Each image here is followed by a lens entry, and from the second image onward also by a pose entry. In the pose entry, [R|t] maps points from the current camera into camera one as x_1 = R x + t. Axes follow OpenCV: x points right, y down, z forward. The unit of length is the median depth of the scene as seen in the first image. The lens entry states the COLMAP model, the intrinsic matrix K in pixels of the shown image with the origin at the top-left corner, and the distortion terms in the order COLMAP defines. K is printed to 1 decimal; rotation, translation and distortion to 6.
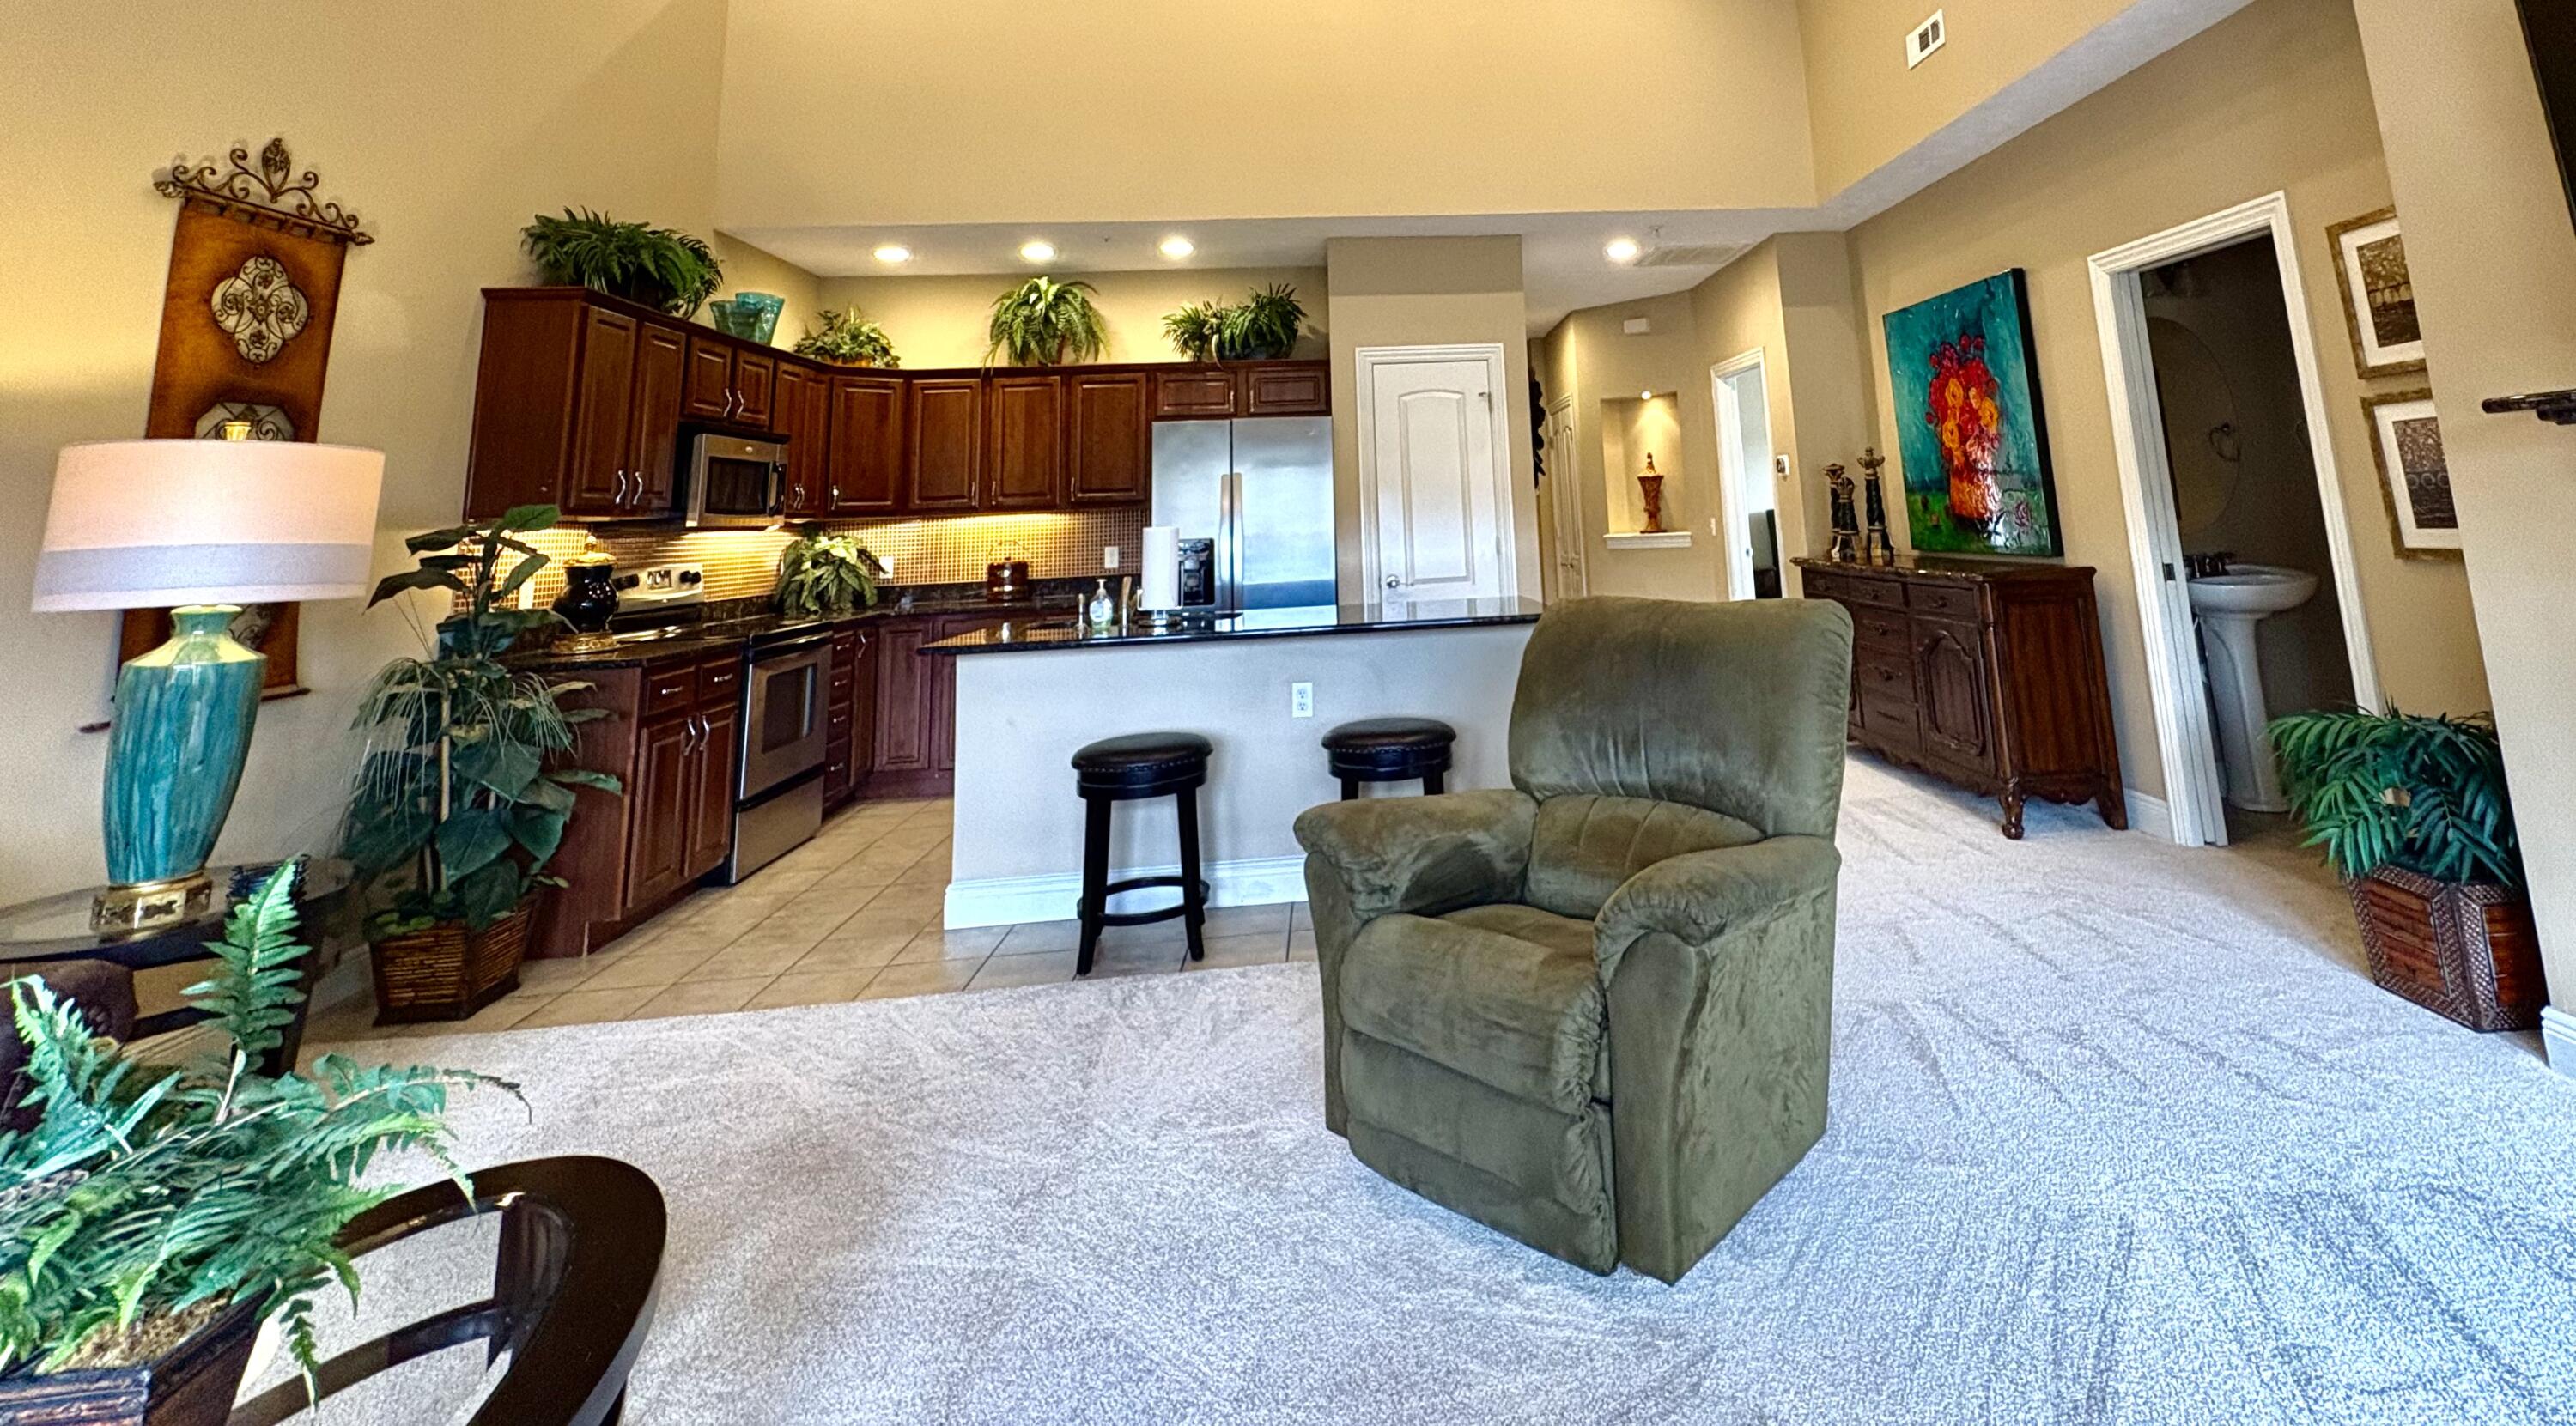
lens RADIAL K [[1061.9, 0, 1289.0], [0, 1061.9, 313.1], [0, 0, 1]] dist [0.001793, 0.000018]
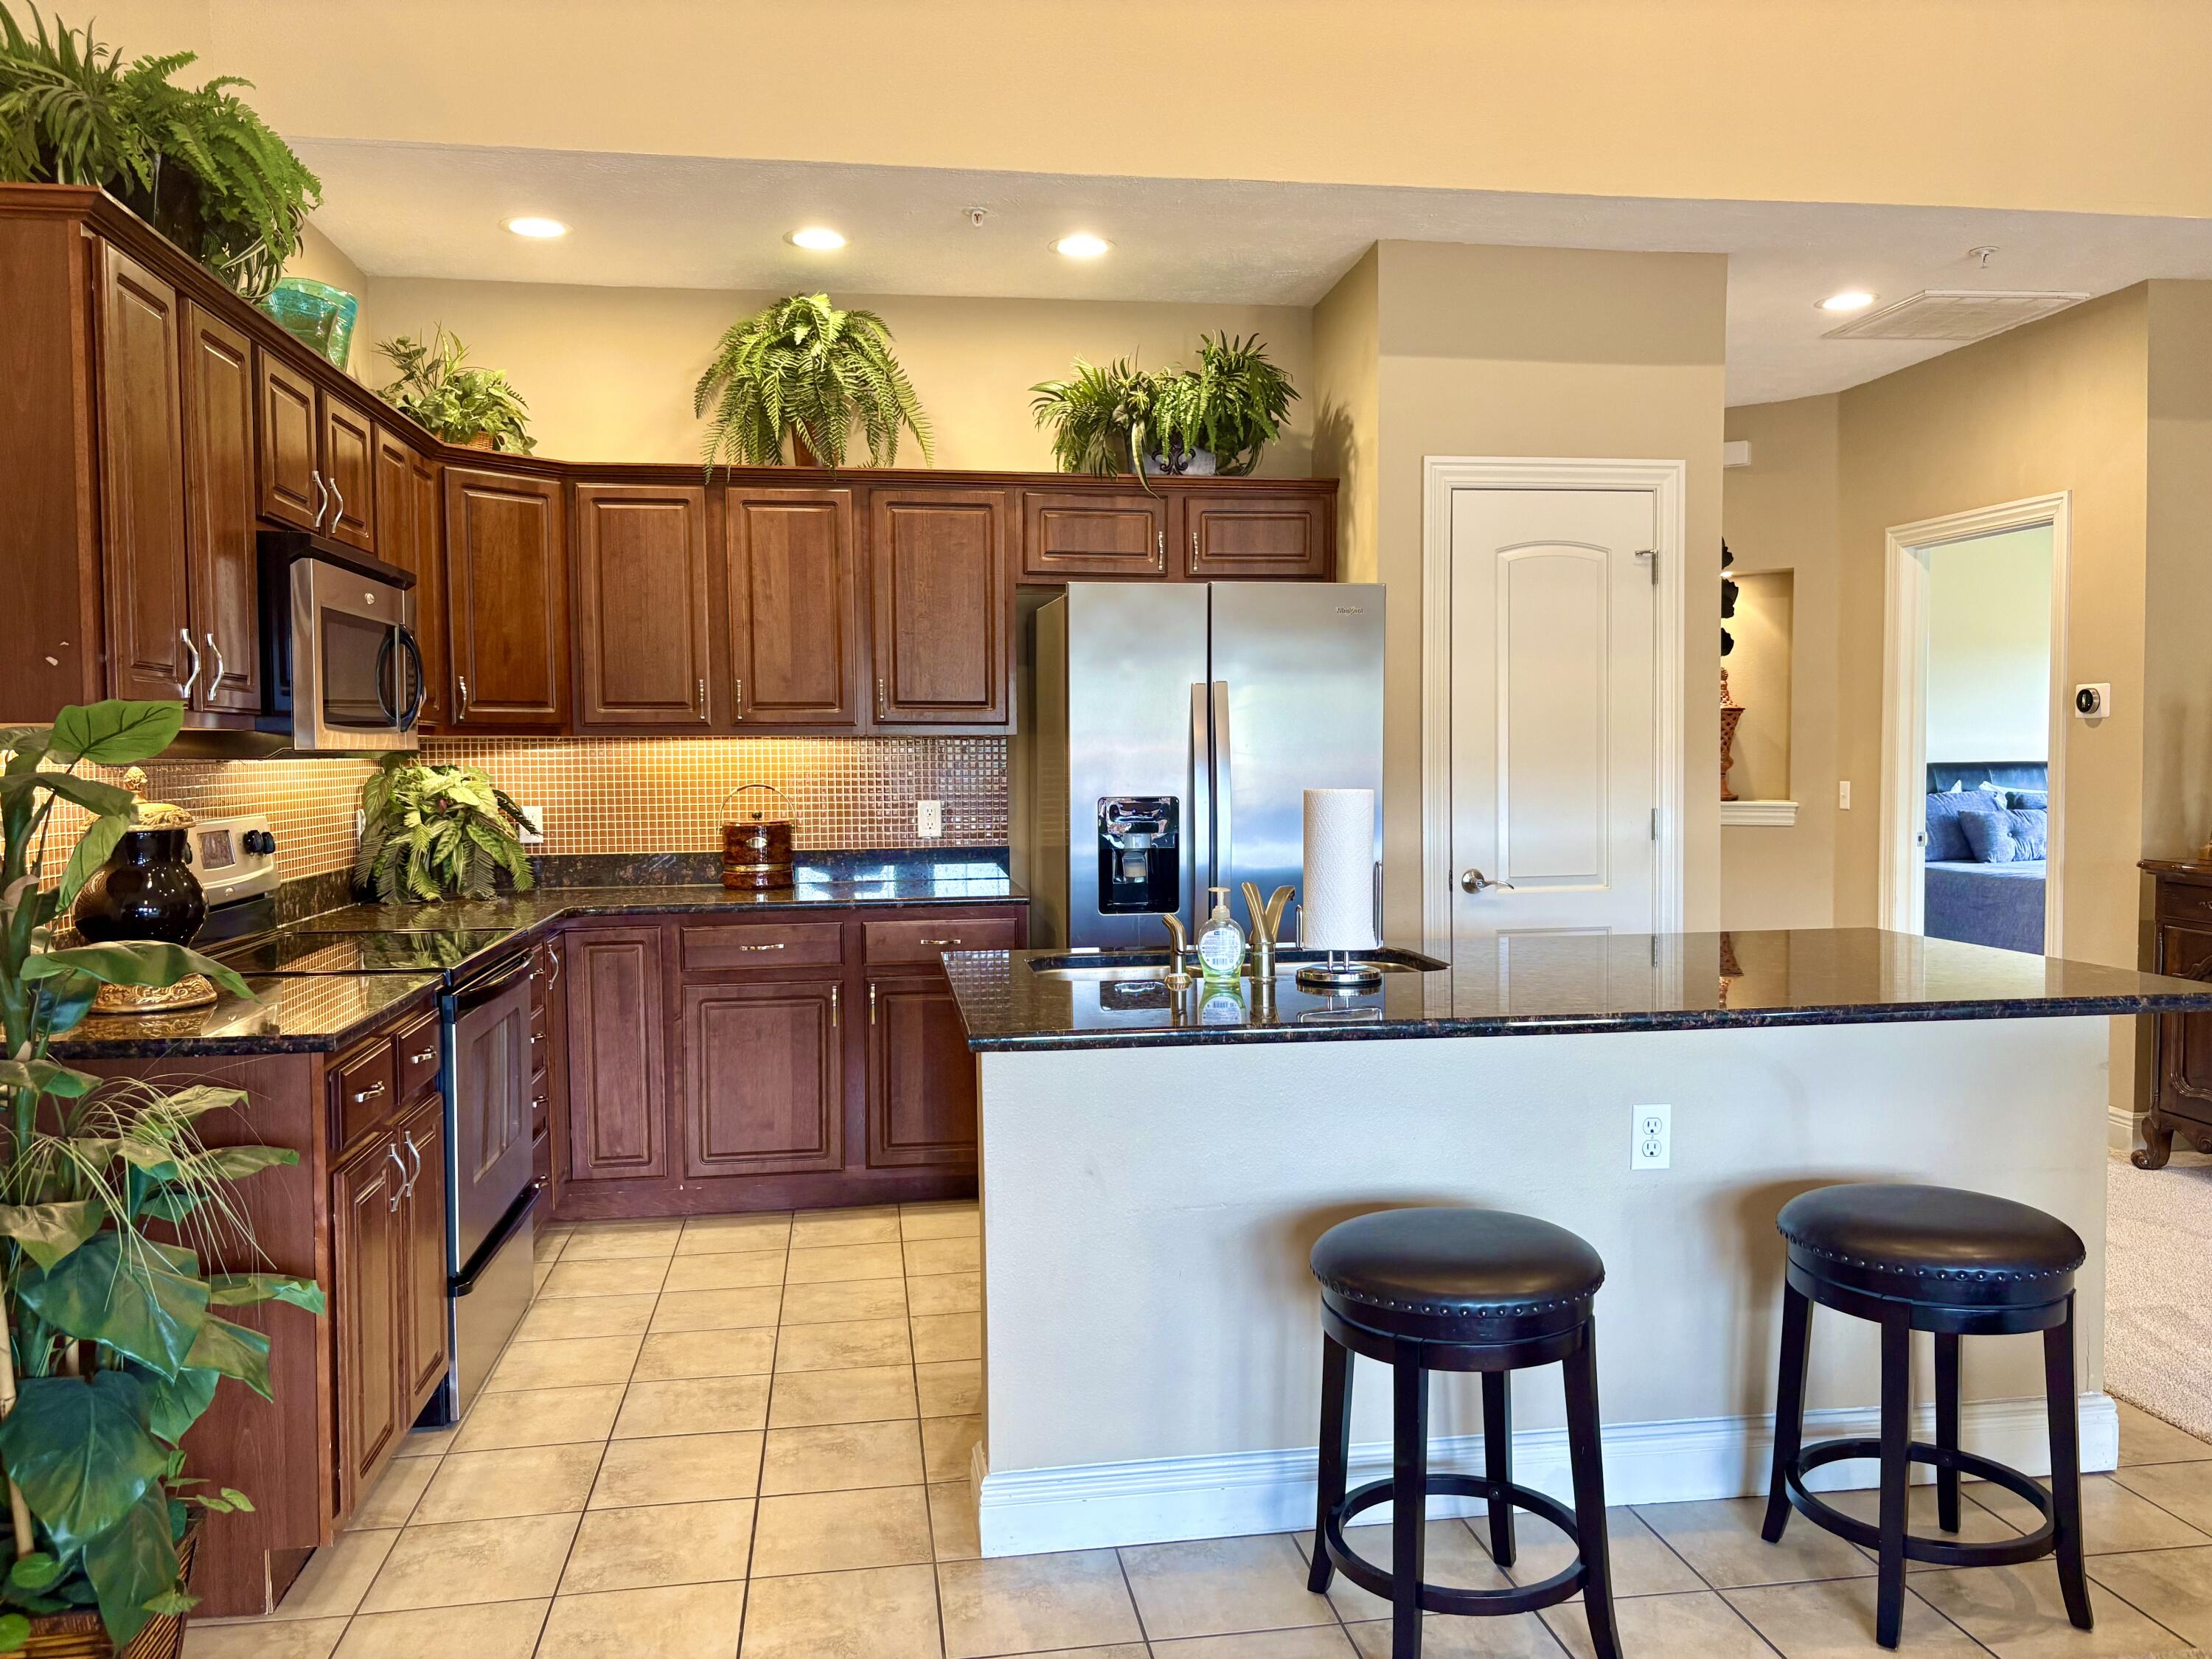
lens RADIAL K [[1698.4, 0, 1106.0], [0, 1698.4, 829.5], [0, 0, 1]] dist [0.010143, 0.003700]
pose [[0.997734, 0.032564, 0.058883, -0.142148], [-0.045435, 0.971515, 0.232583, 0.023021], [-0.049632, -0.234732, 0.970792, 0.128281]]
